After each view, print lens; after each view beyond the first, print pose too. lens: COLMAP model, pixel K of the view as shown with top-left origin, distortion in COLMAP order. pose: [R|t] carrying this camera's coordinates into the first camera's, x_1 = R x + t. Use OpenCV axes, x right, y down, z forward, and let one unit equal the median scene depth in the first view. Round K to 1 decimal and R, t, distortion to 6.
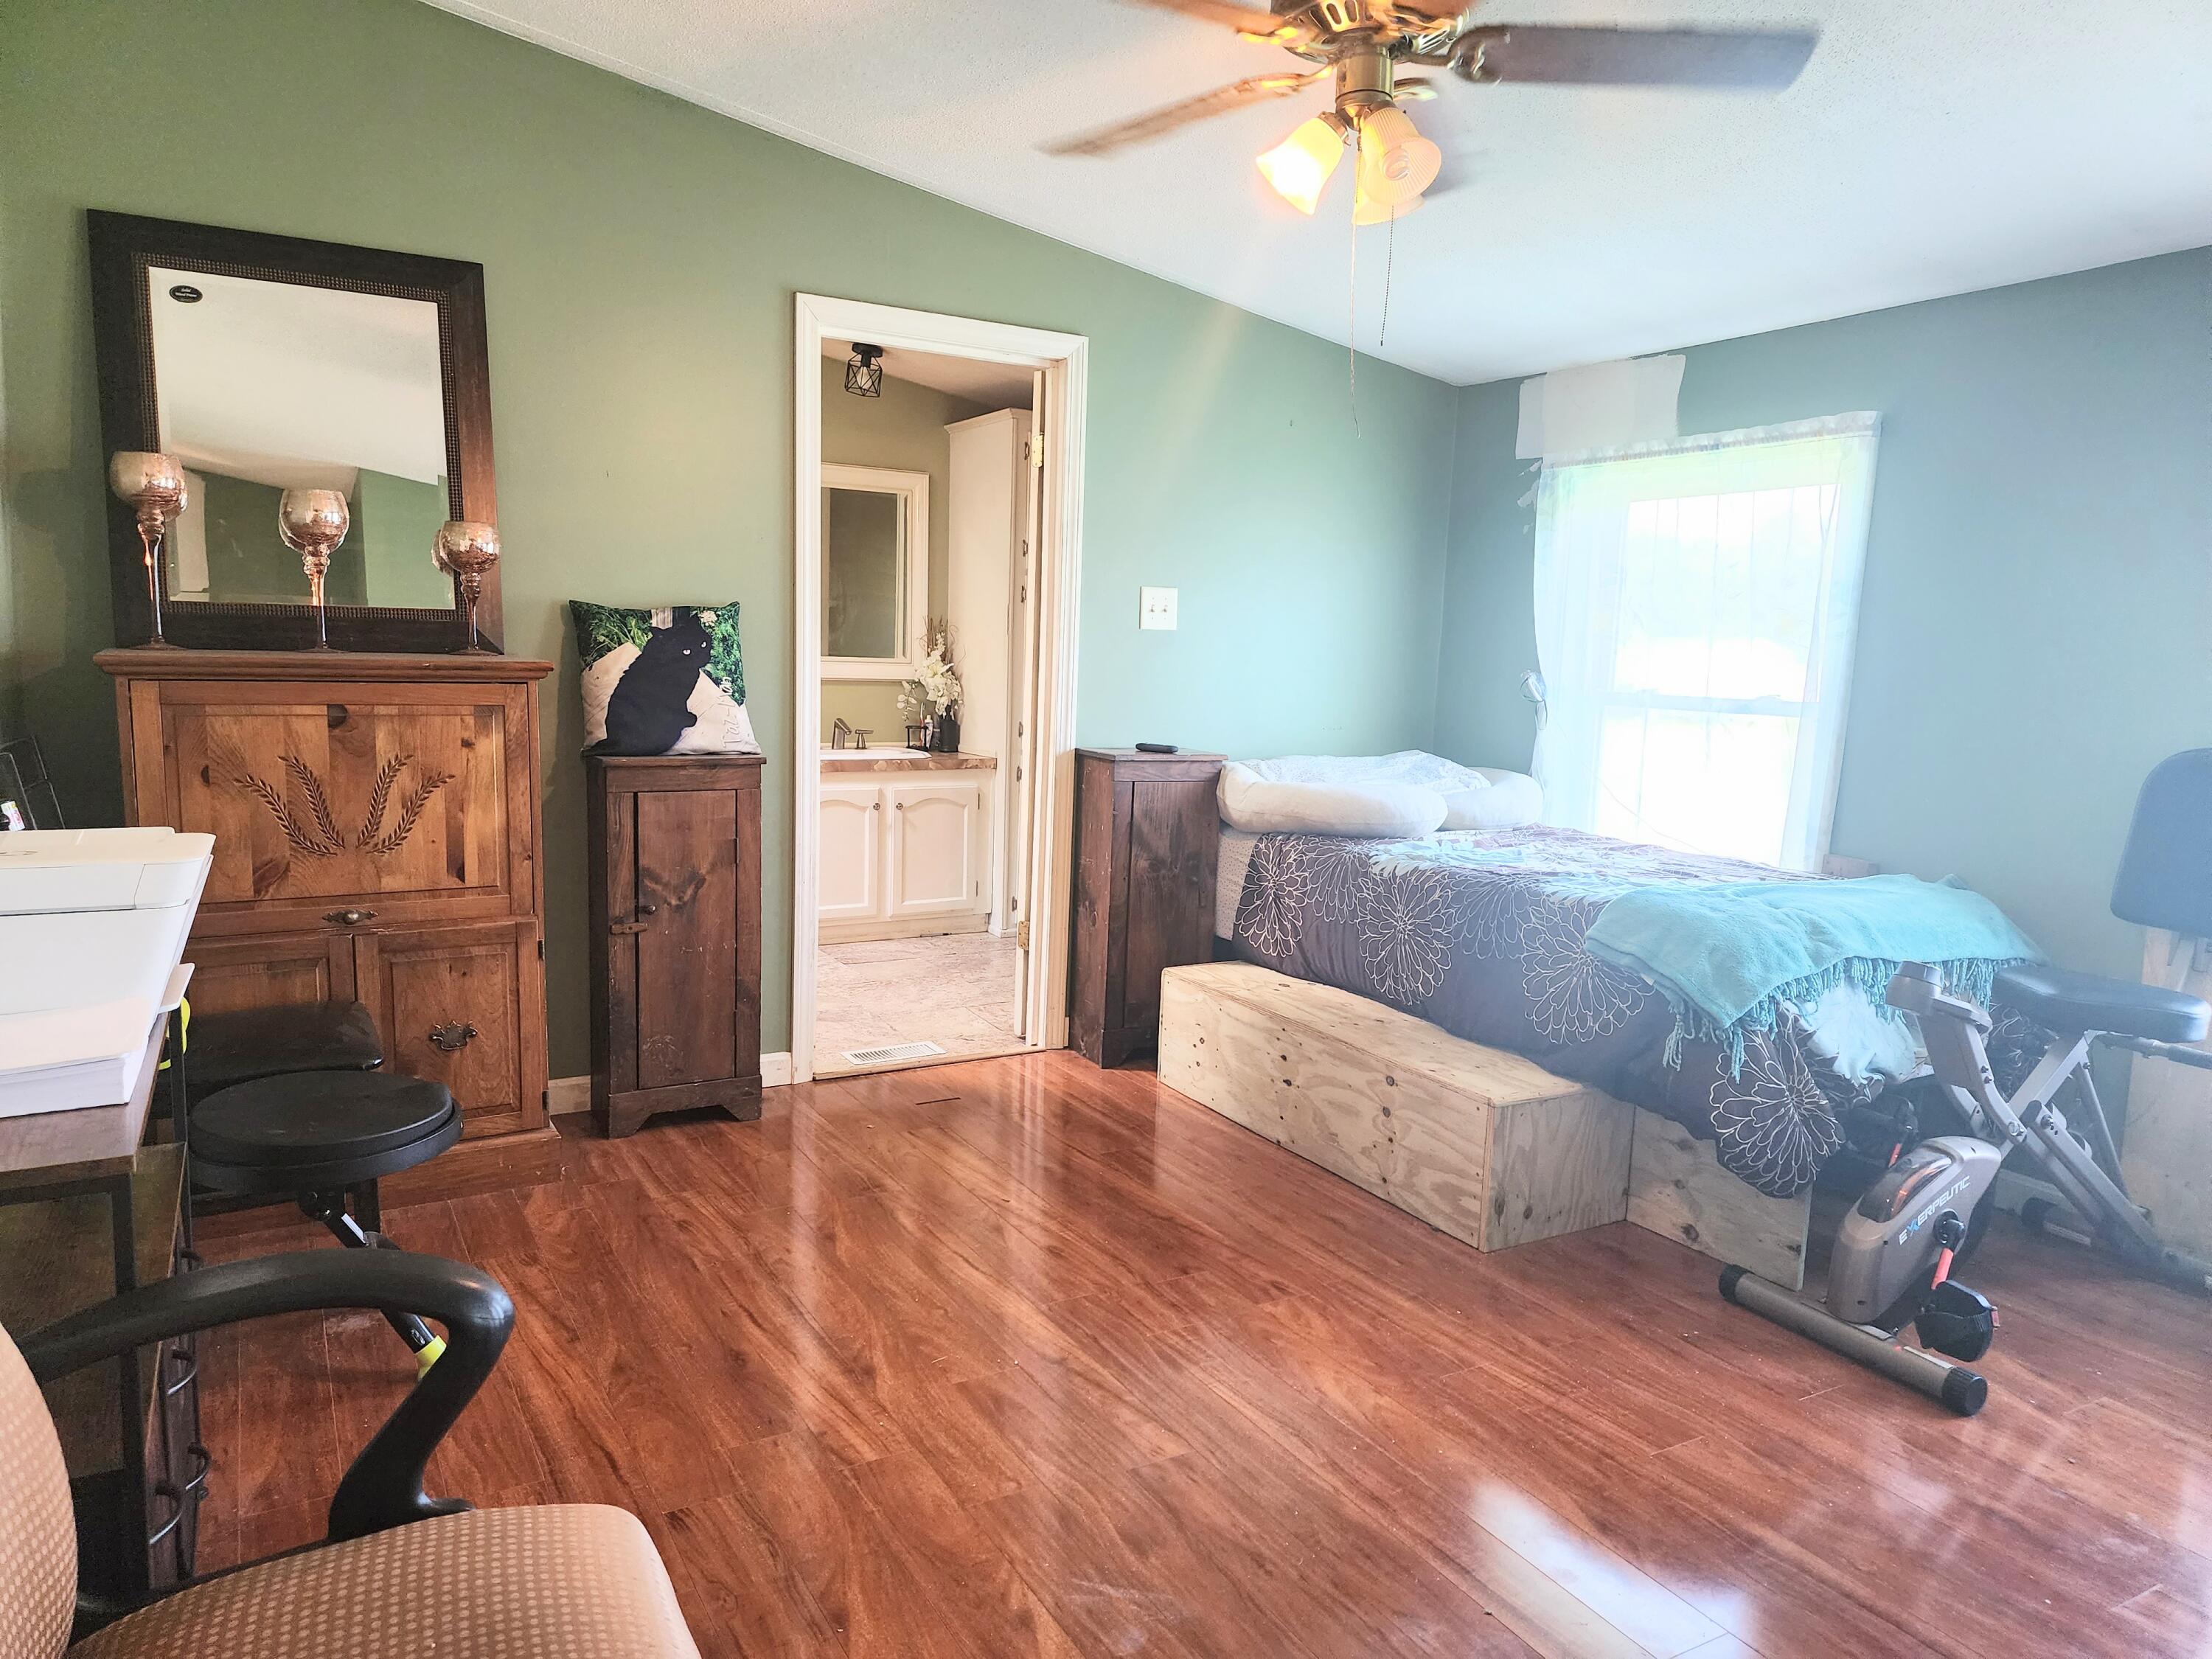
lens RADIAL K [[1492.7, 0, 1108.4], [0, 1492.7, 833.8], [0, 0, 1]] dist [0.031005, -0.016798]
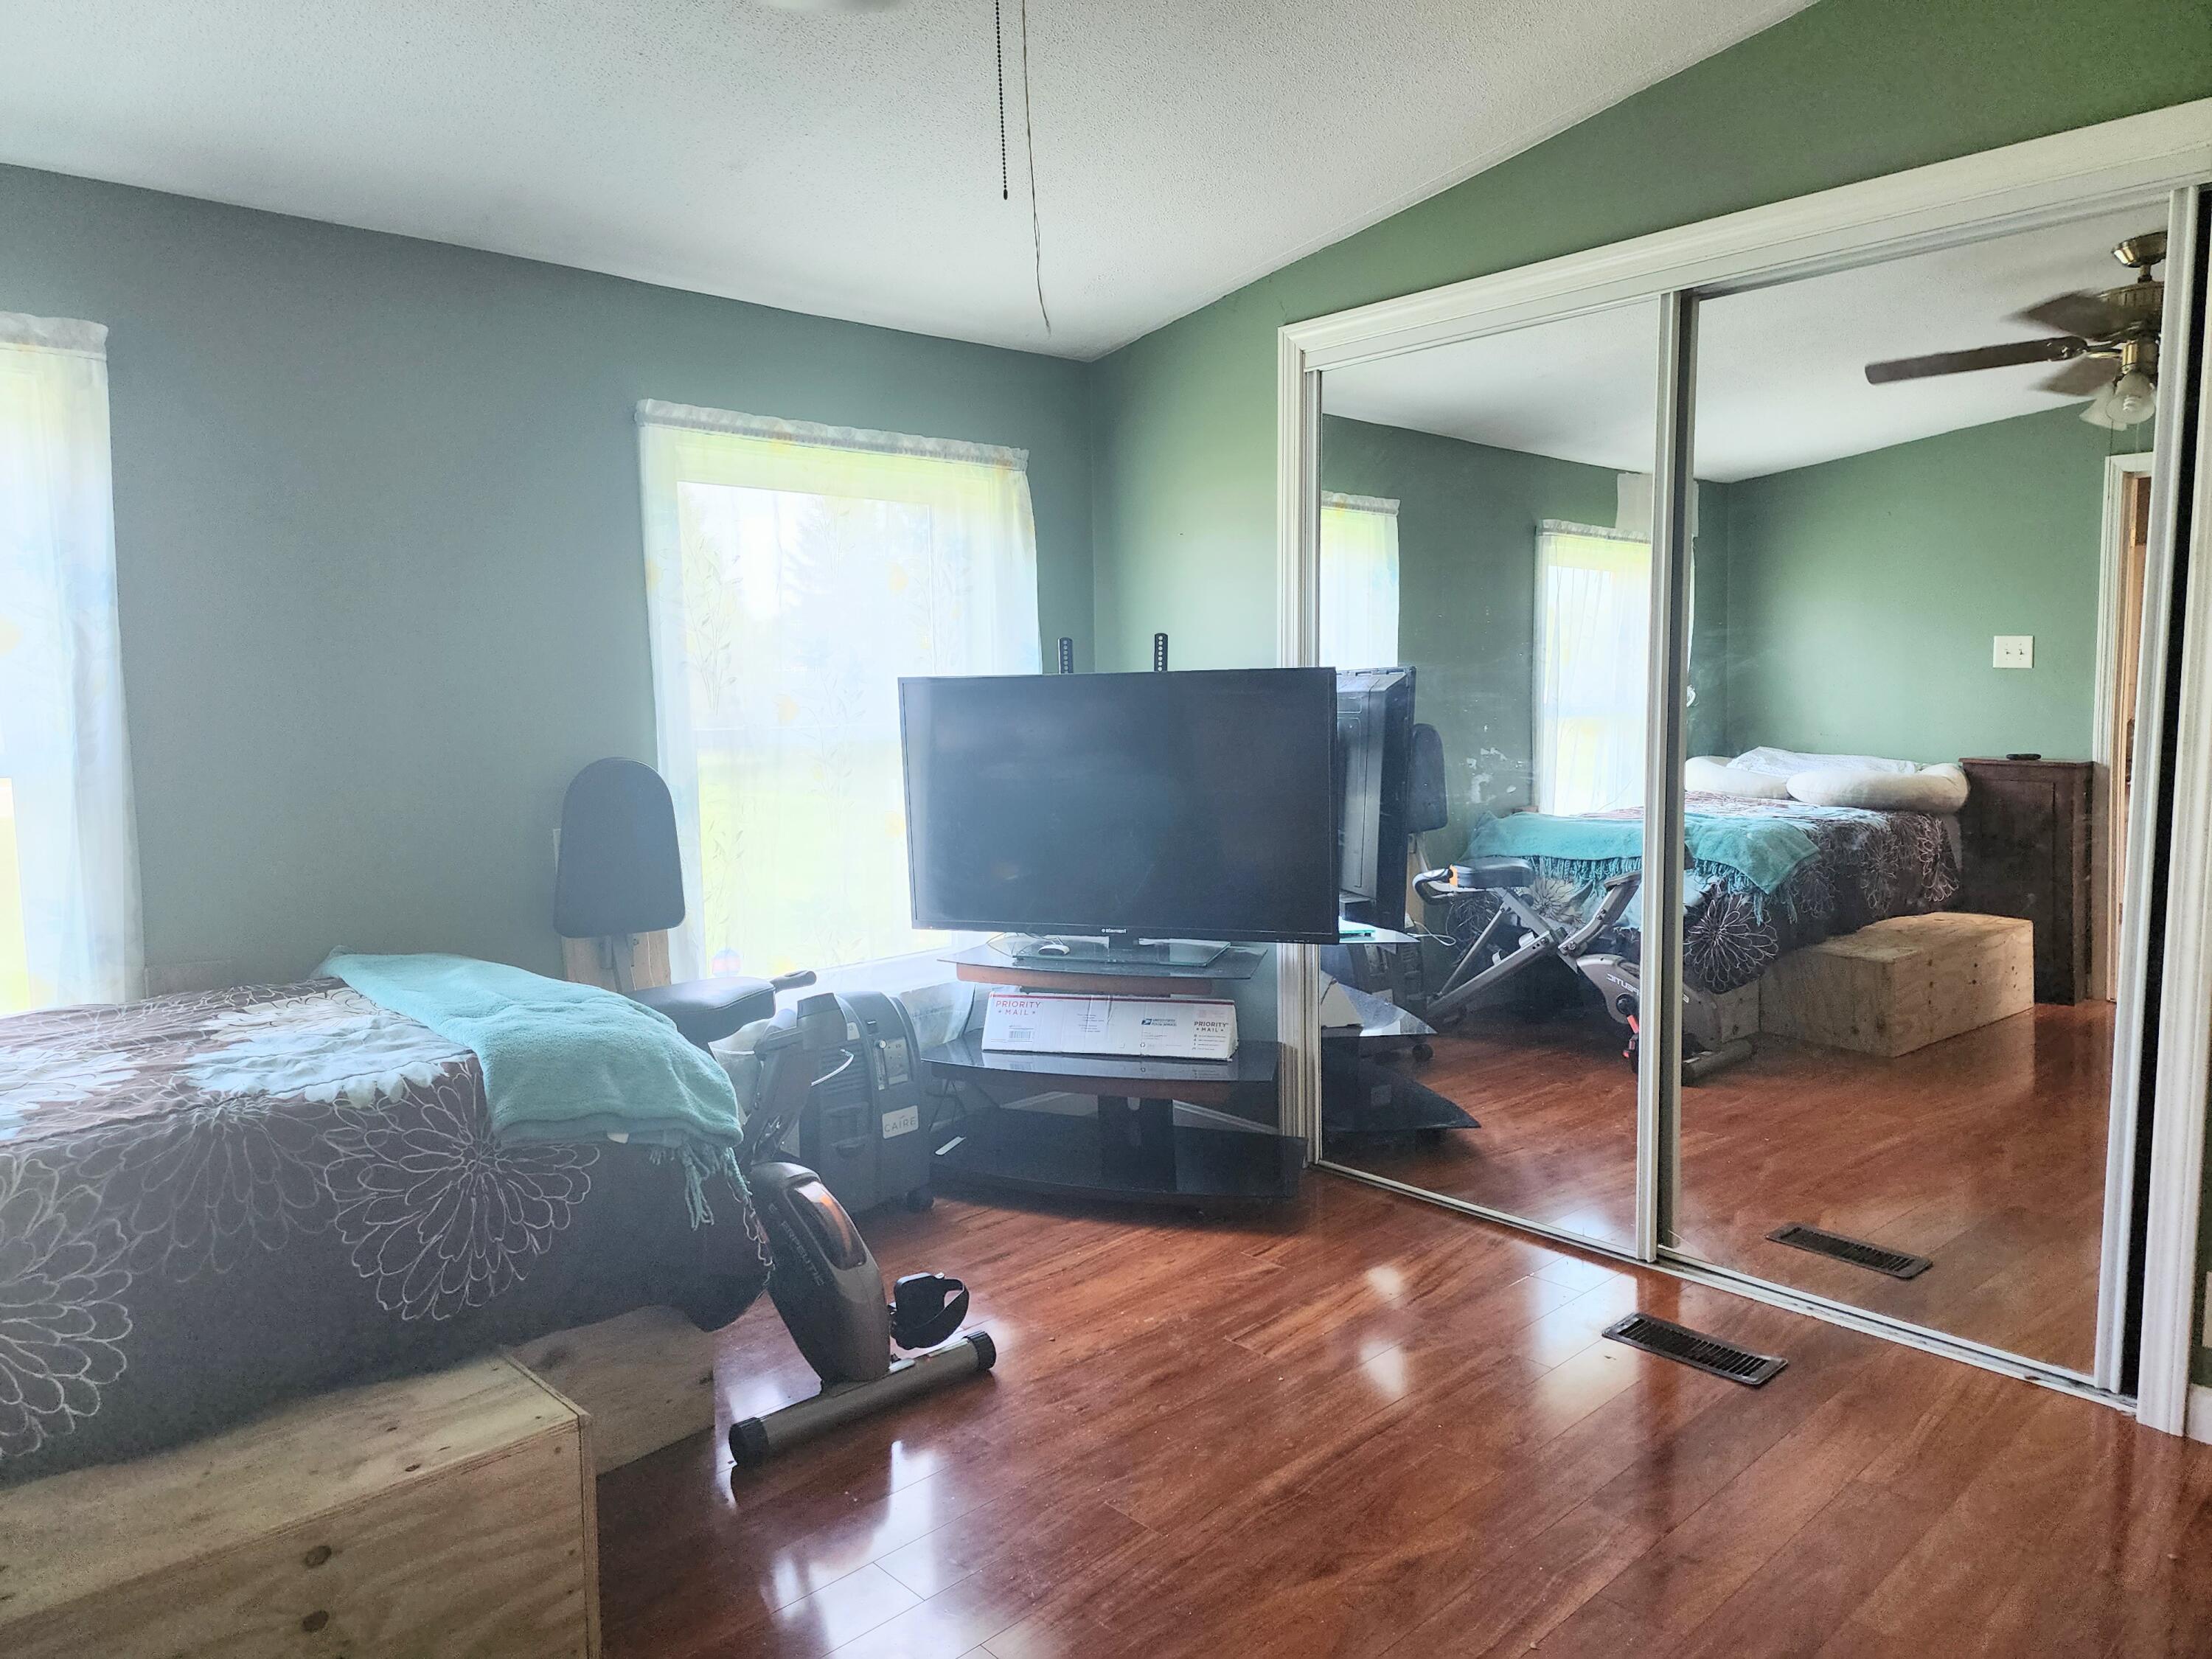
lens RADIAL K [[1492.7, 0, 1105.5], [0, 1492.7, 822.2], [0, 0, 1]] dist [0.031005, -0.016798]
pose [[-0.269198, -0.129481, 0.954341, -0.358283], [0.103221, 0.981334, 0.162259, -0.141061], [-0.957537, 0.142188, -0.250808, 0.901722]]
